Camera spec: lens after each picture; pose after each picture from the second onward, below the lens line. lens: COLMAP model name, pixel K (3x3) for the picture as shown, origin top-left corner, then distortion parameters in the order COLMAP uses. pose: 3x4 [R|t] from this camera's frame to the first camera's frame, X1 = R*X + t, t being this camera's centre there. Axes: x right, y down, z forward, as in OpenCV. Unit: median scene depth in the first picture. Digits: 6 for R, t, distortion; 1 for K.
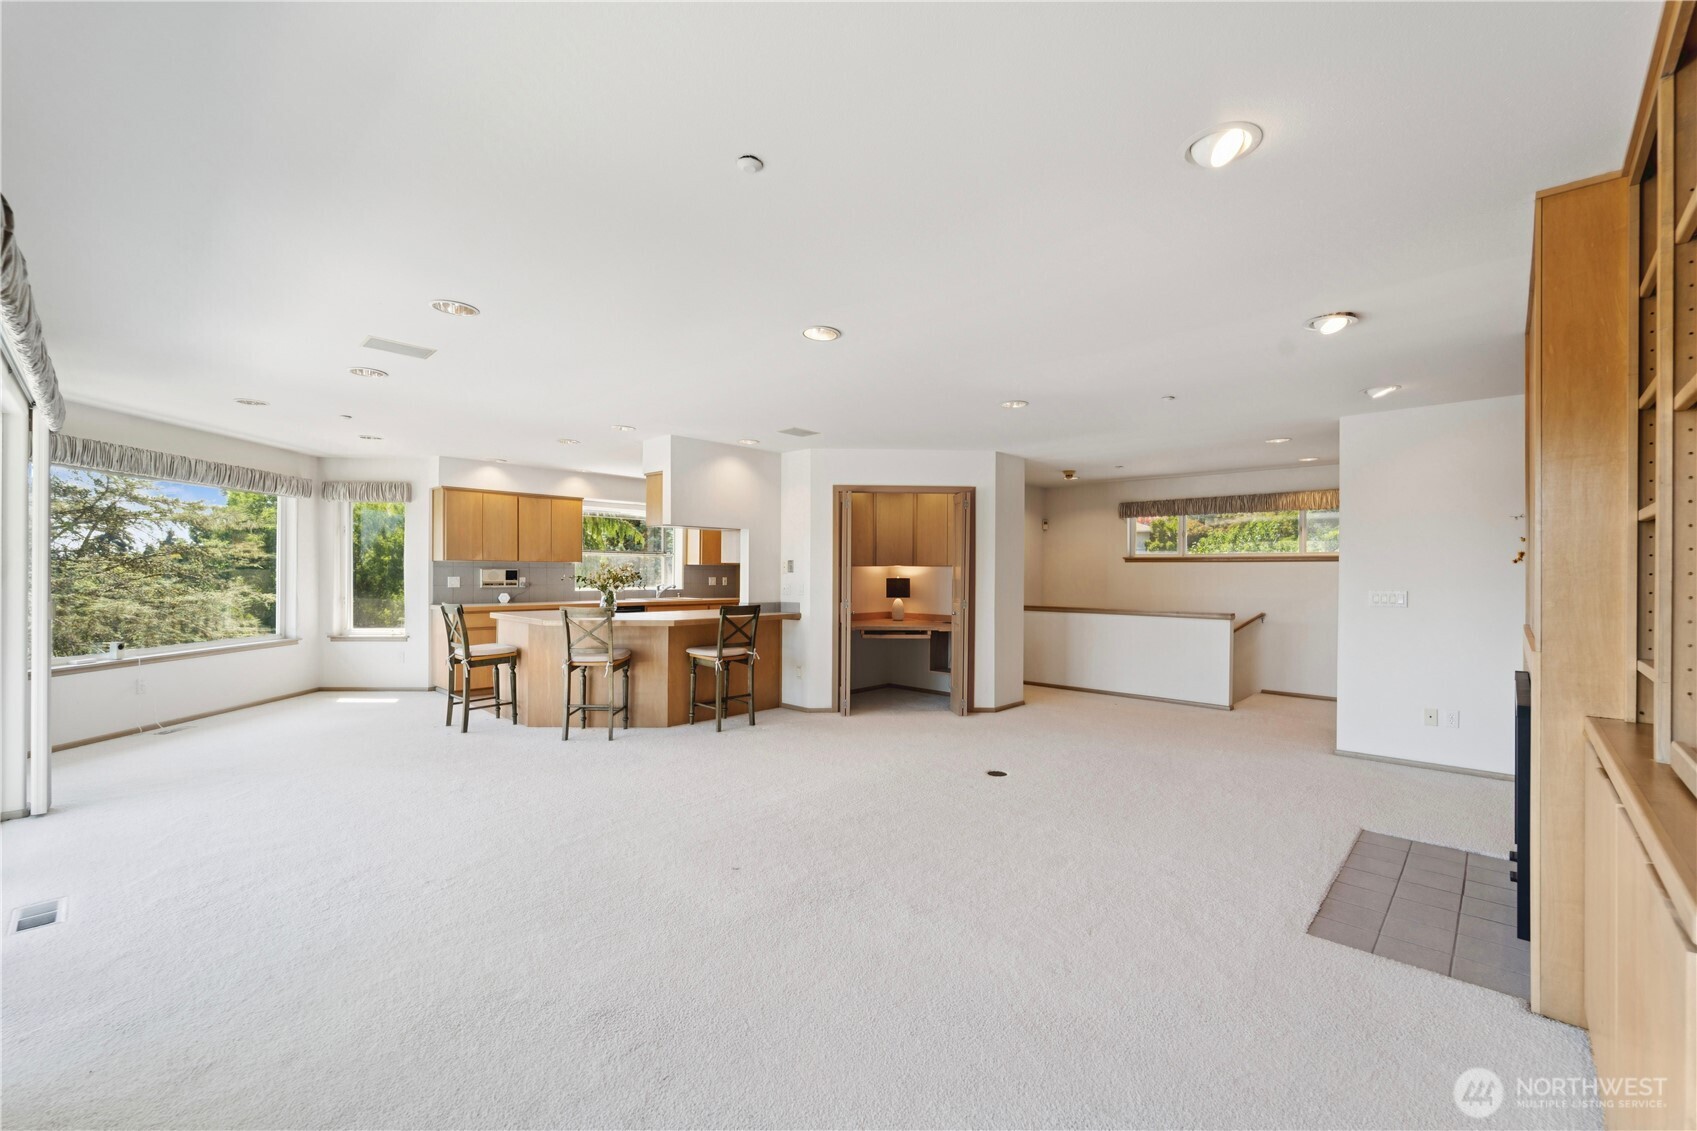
lens RADIAL K [[694.7, 0, 851.0], [0, 694.7, 571.4], [0, 0, 1]] dist [0.001681, -0.000331]
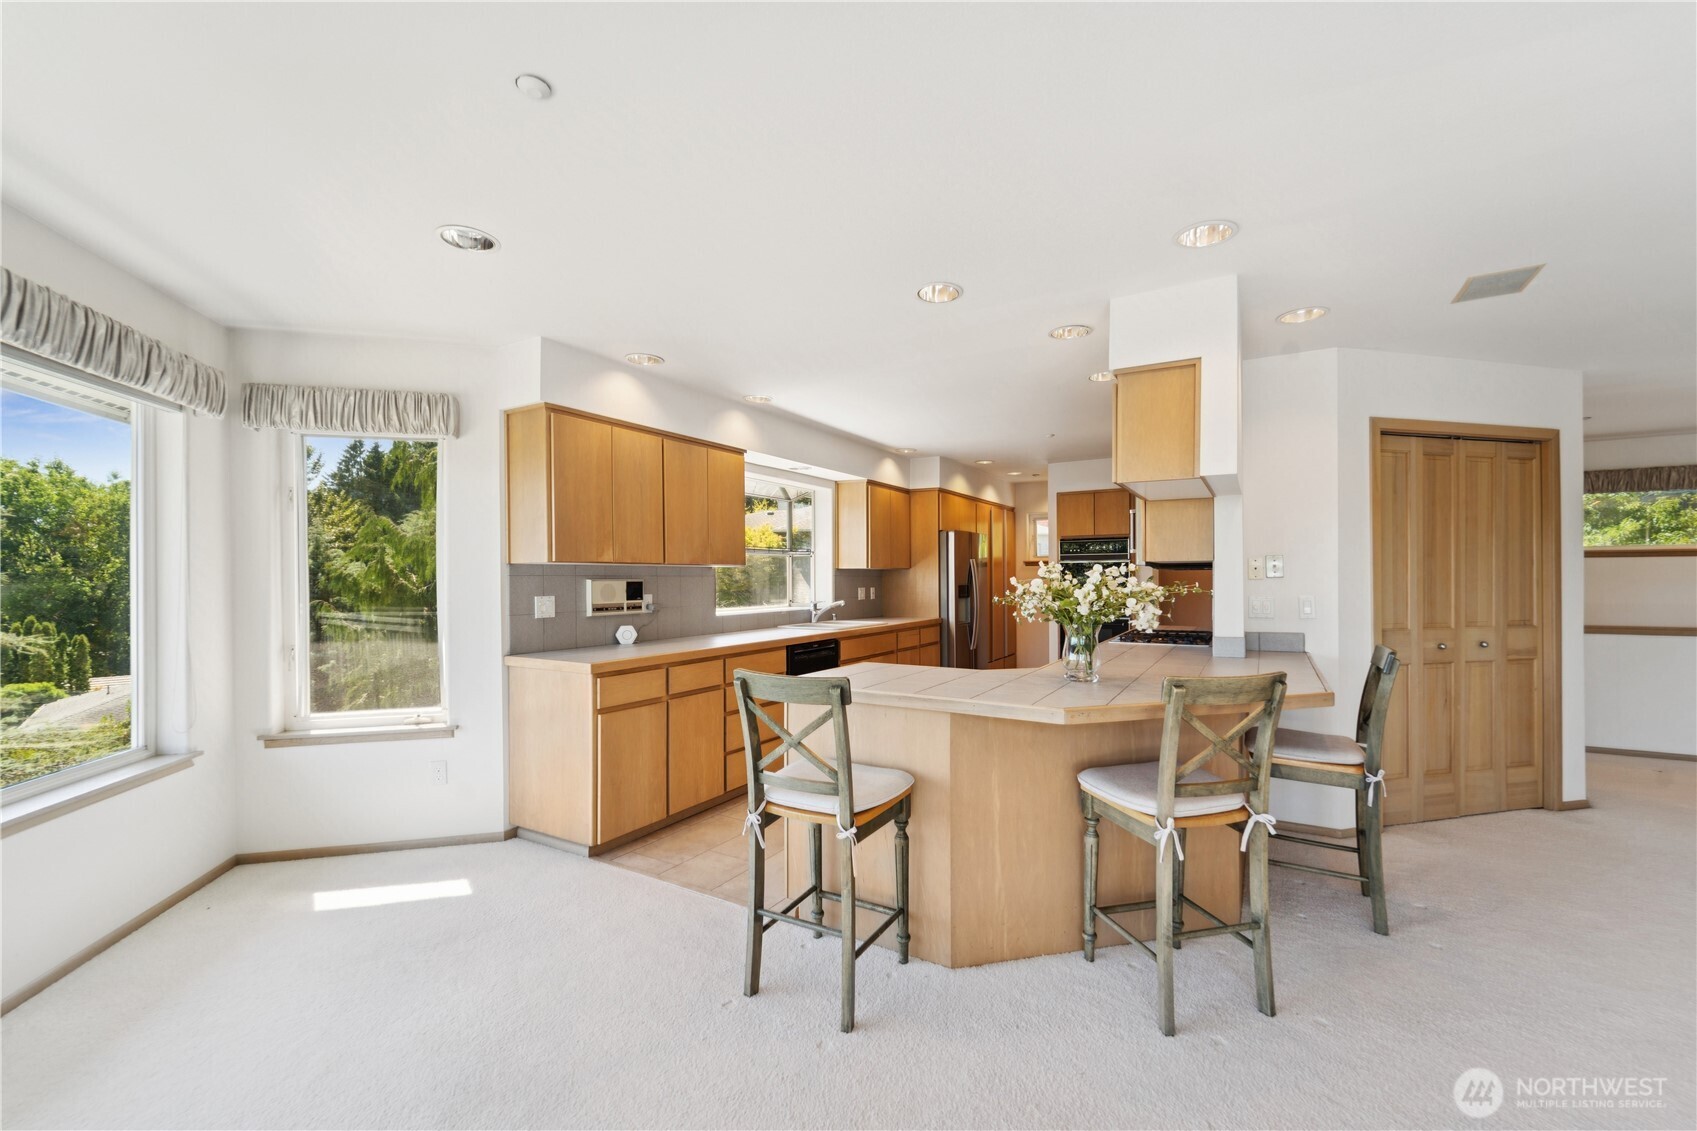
lens RADIAL K [[698.6, 0, 853.3], [0, 698.6, 575.8], [0, 0, 1]] dist [-0.000843, -0.000222]
pose [[0.976809, -0.012258, 0.213762, -0.474143], [0.012364, 0.999923, 0.000840, -0.004527], [-0.213756, 0.001822, 0.976885, 0.484052]]
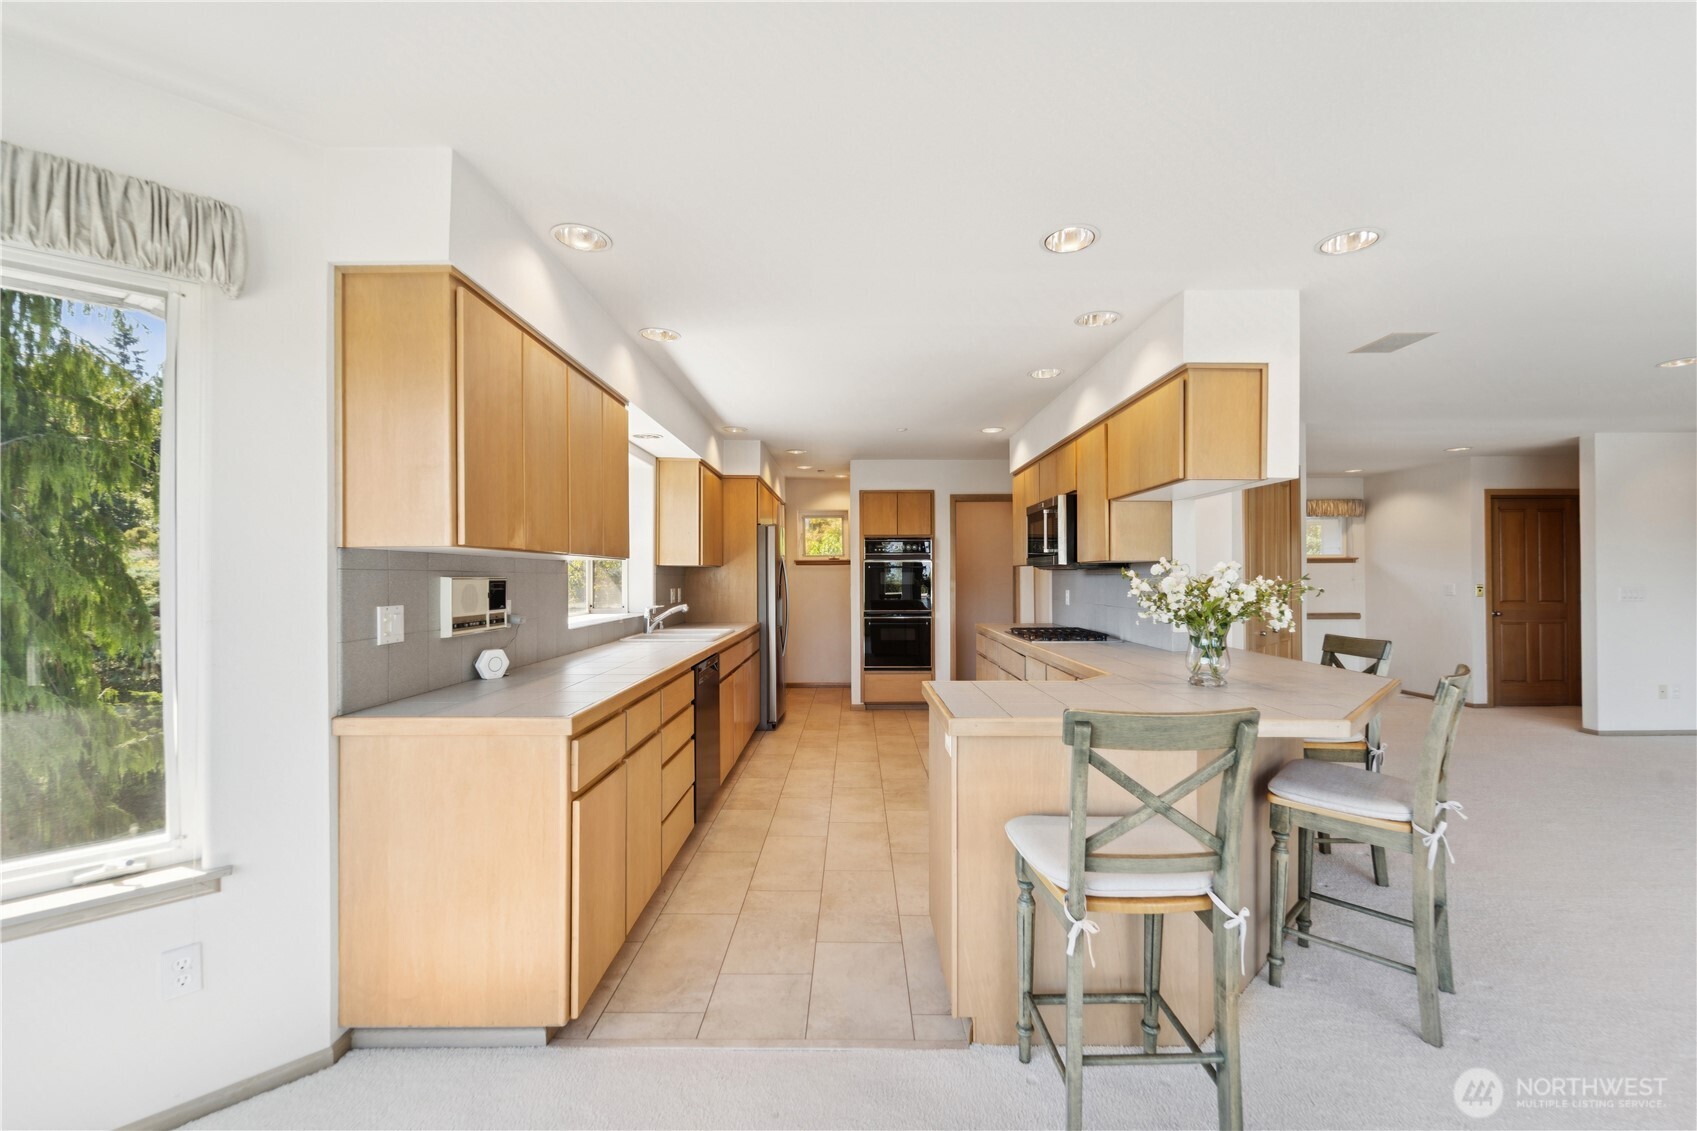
lens RADIAL K [[701.2, 0, 855.4], [0, 701.2, 566.6], [0, 0, 1]] dist [-0.000227, -0.000088]
pose [[0.729897, 0.000166, 0.683557, -0.641407], [0.006669, 0.999951, -0.007364, -0.004913], [-0.683525, 0.009933, 0.729860, 0.680009]]
